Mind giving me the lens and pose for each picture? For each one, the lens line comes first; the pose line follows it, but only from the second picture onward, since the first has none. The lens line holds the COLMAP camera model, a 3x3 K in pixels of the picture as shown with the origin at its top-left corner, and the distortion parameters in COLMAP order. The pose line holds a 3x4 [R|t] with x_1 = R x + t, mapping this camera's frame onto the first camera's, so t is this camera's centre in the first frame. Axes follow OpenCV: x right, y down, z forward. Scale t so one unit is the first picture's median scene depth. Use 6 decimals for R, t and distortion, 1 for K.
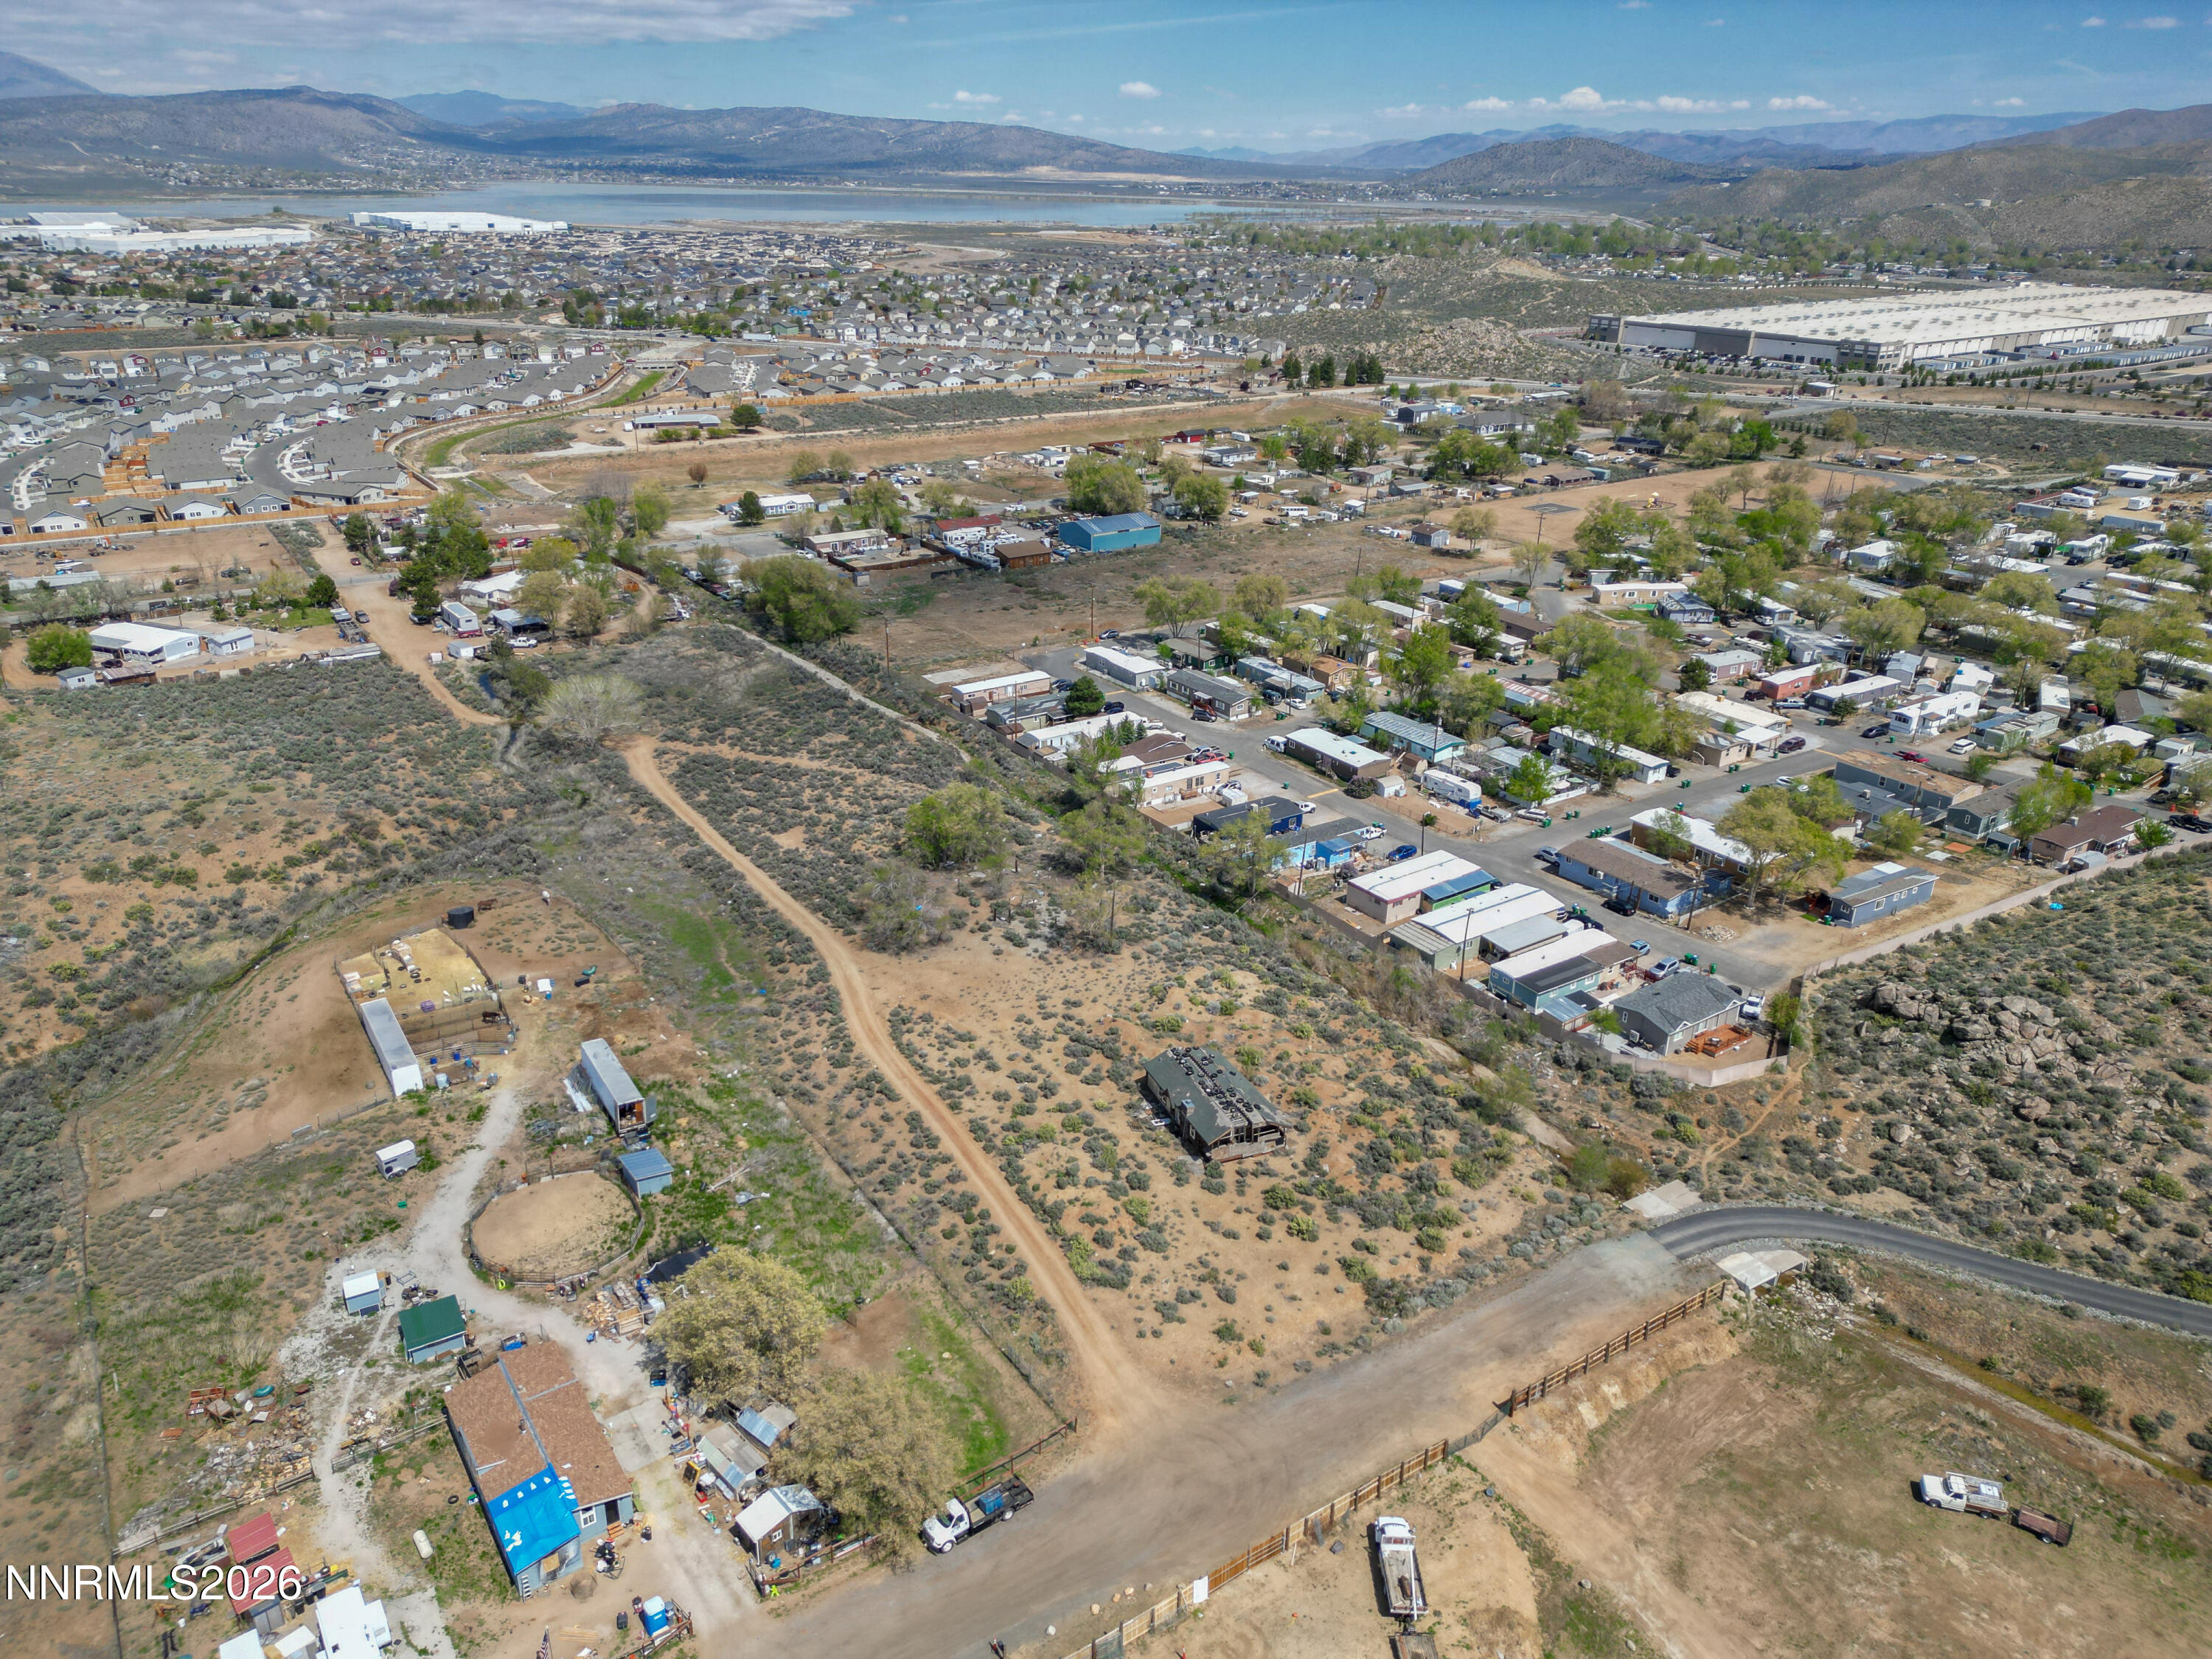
lens RADIAL K [[1542.4, 0, 1100.9], [0, 1542.4, 840.5], [0, 0, 1]] dist [0.088396, -0.086455]
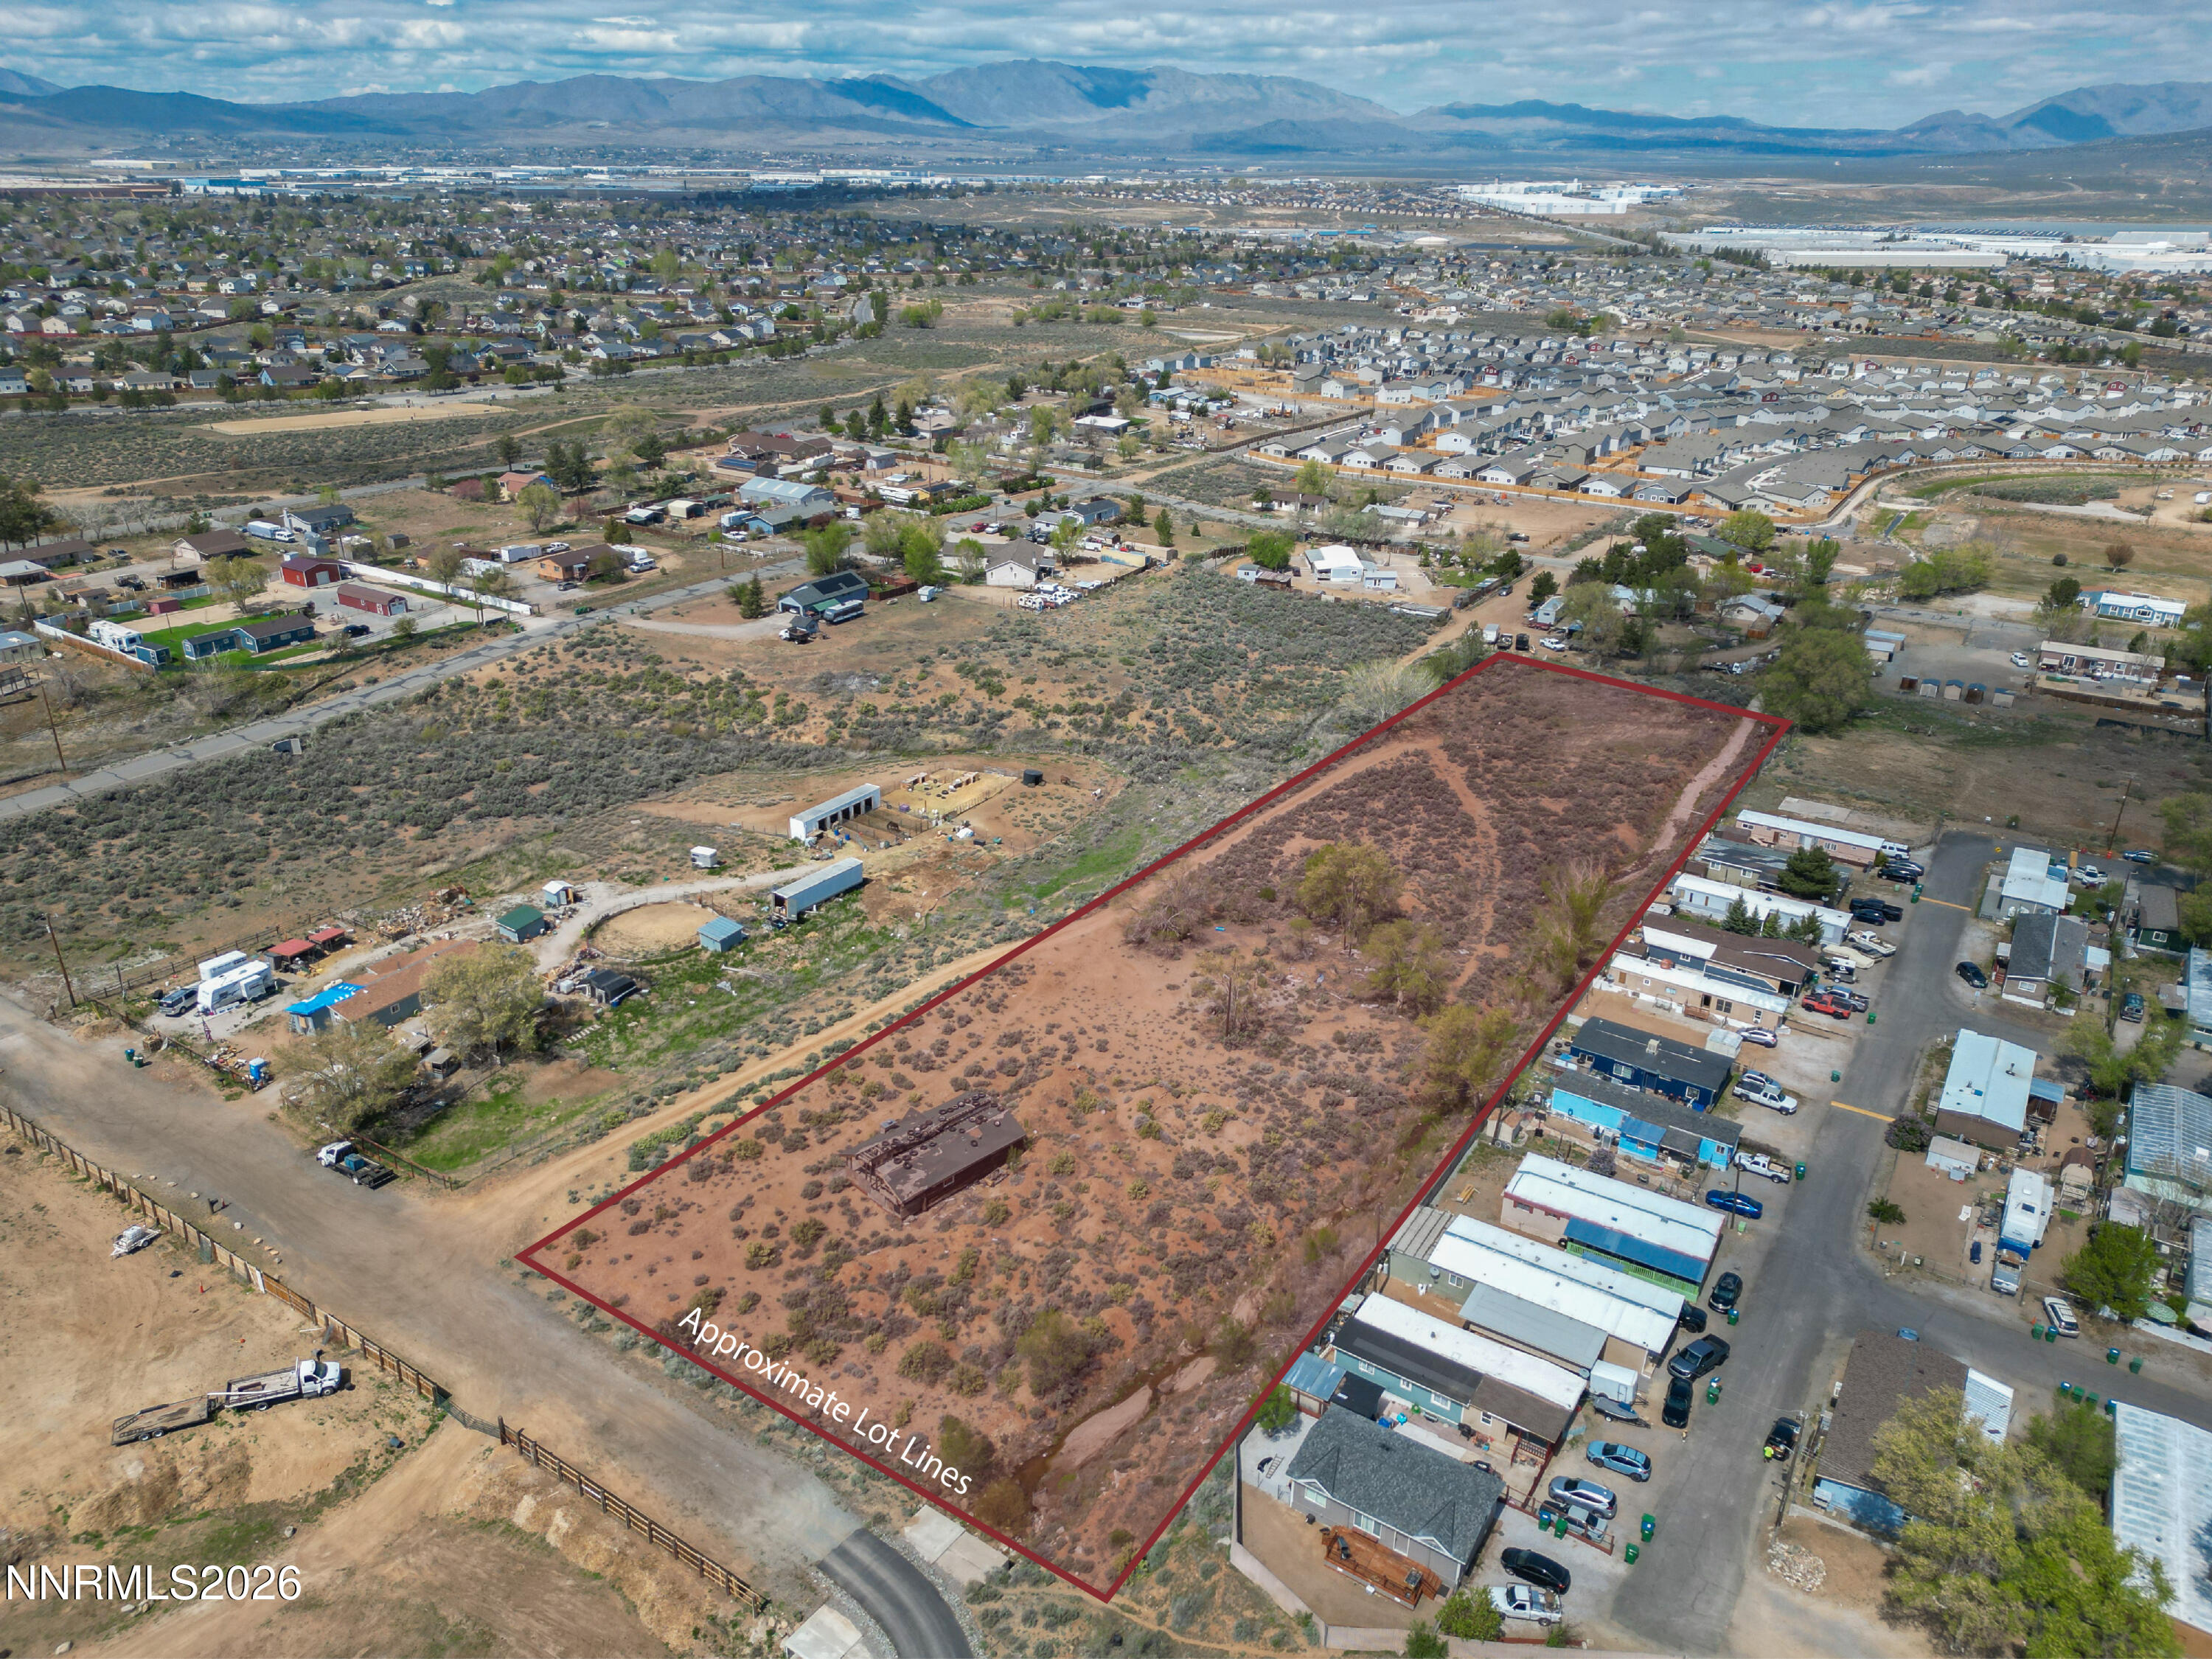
lens RADIAL K [[1542.4, 0, 1100.9], [0, 1542.4, 840.5], [0, 0, 1]] dist [0.088396, -0.086455]
pose [[0.386143, 0.368183, -0.845775, 0.663578], [-0.378204, 0.899472, 0.218887, -0.193713], [0.841341, 0.235354, 0.486573, 0.459881]]
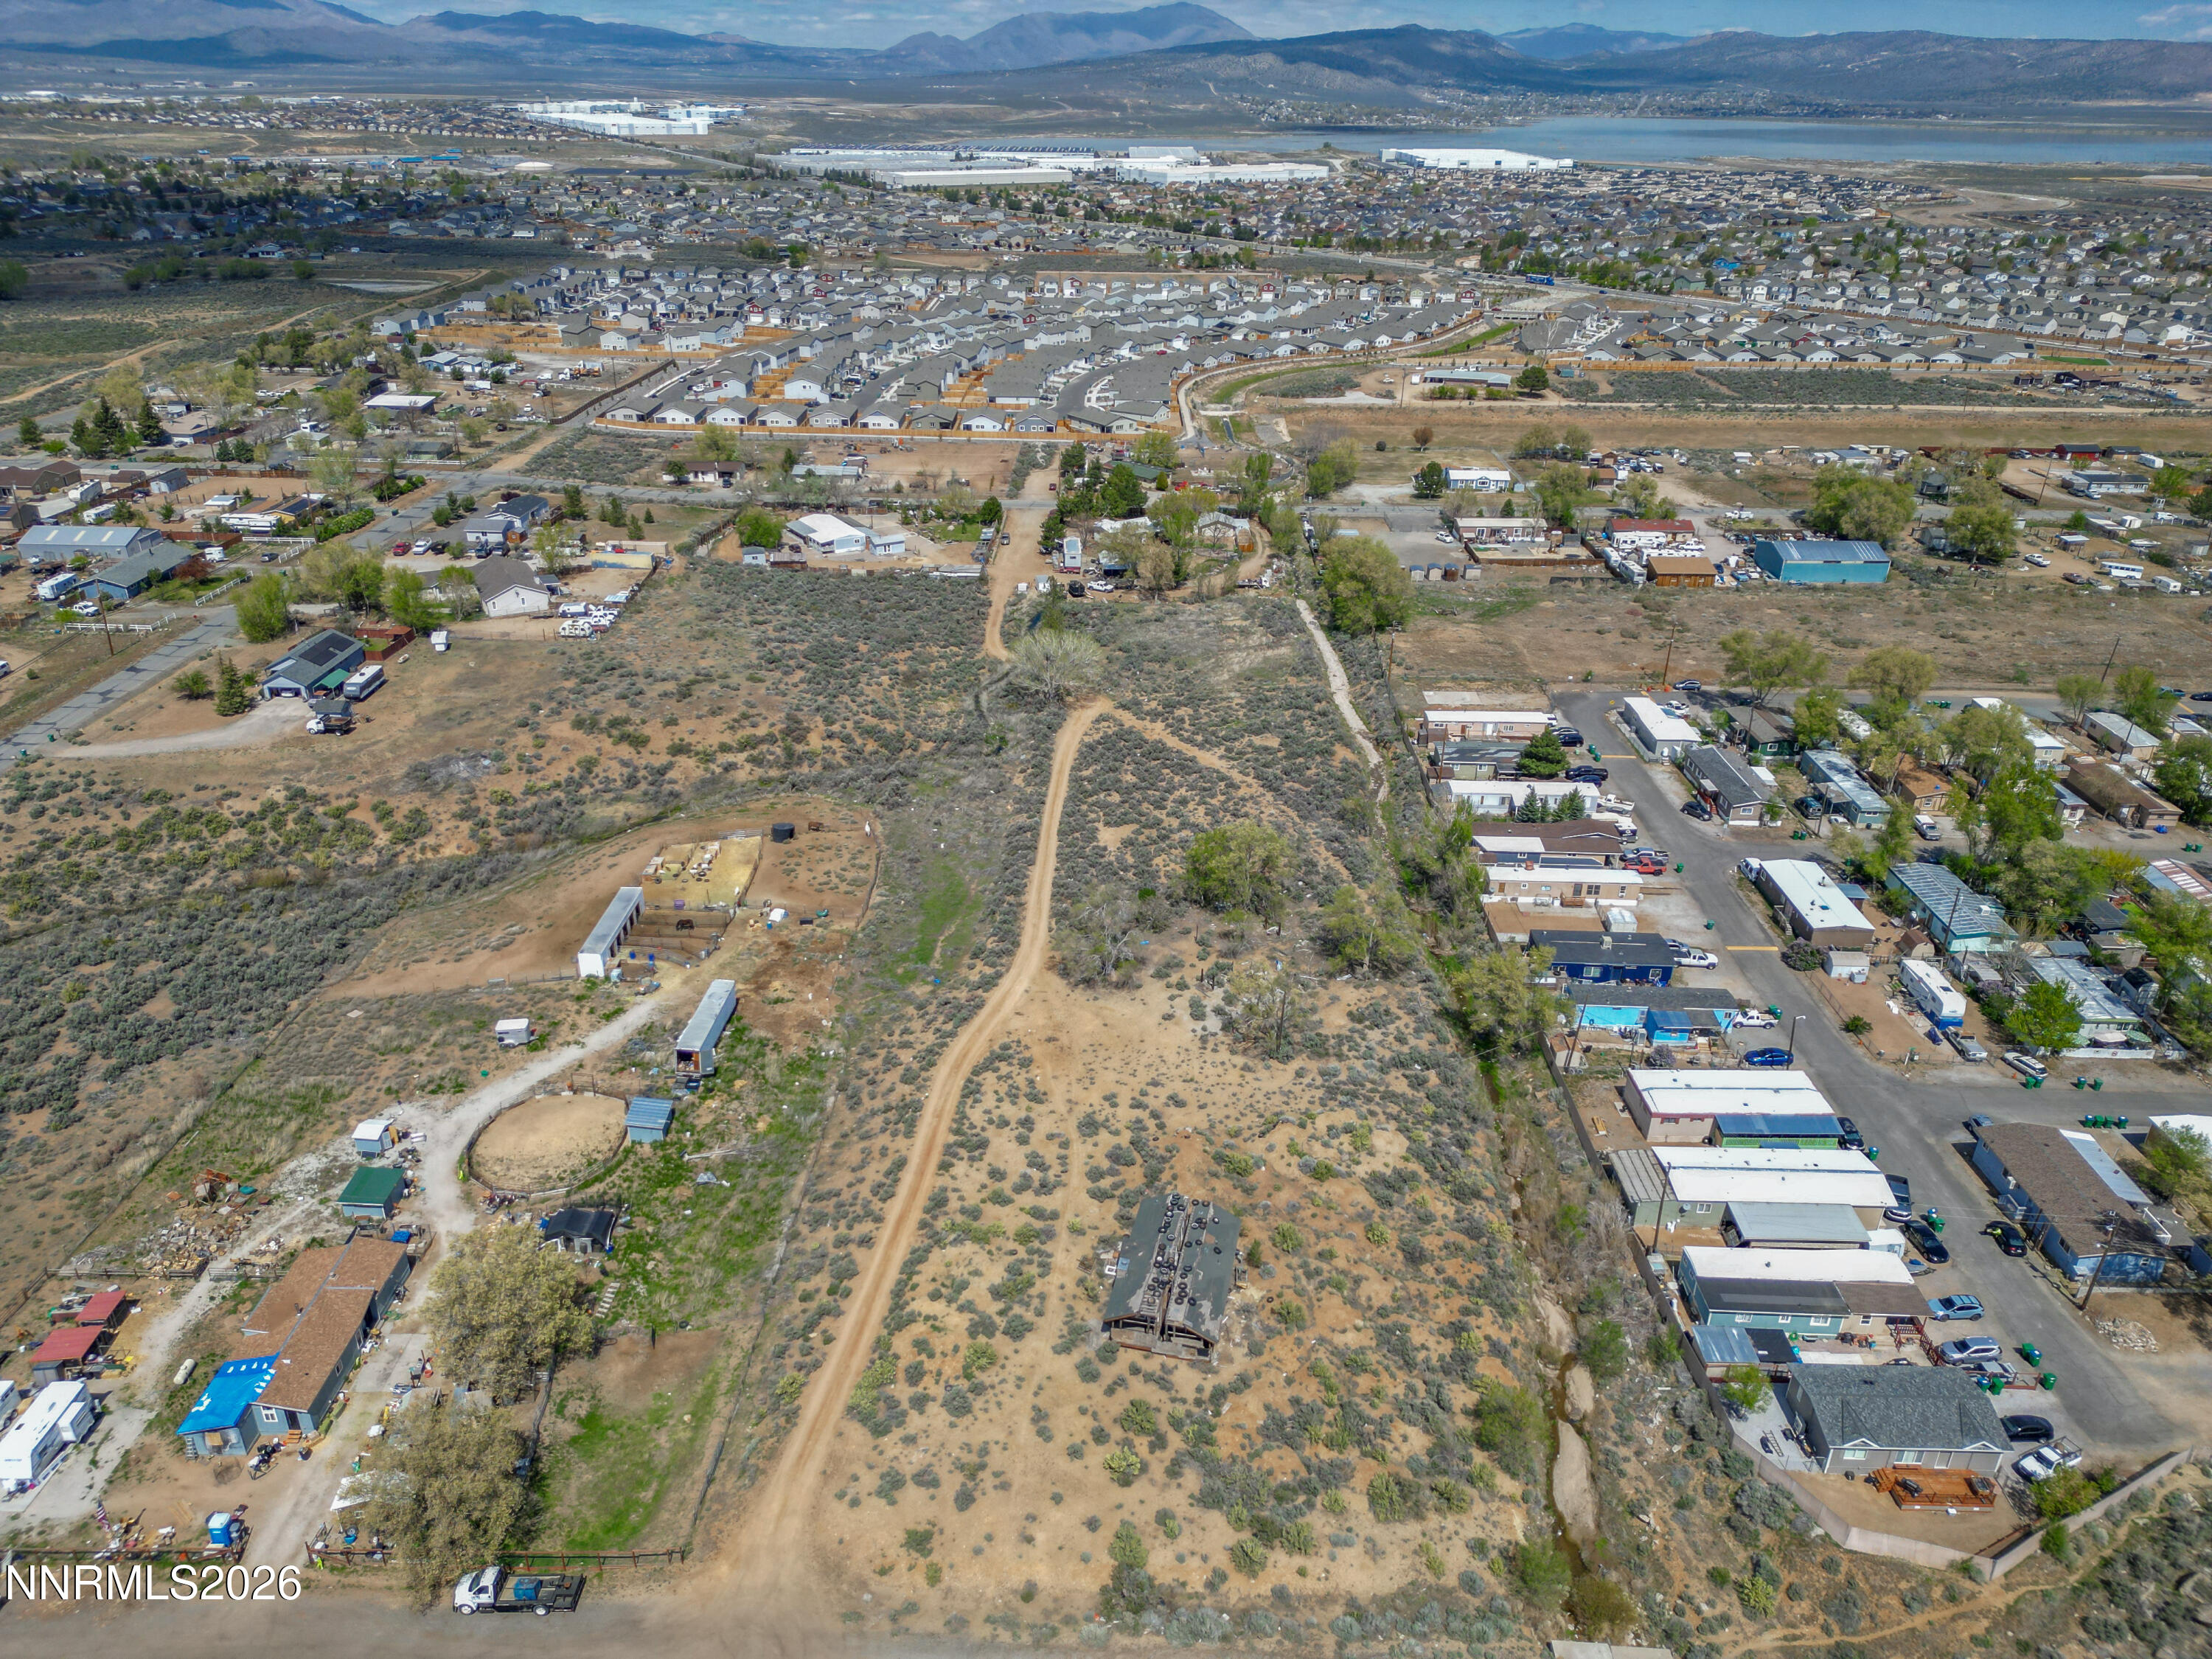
lens RADIAL K [[1528.7, 0, 1097.5], [0, 1528.7, 862.8], [0, 0, 1]] dist [0.078275, -0.073093]
pose [[0.816669, 0.258572, -0.515939, 0.324827], [-0.232123, 0.965679, 0.116544, -0.105440], [0.528366, 0.024583, 0.848661, 0.209612]]
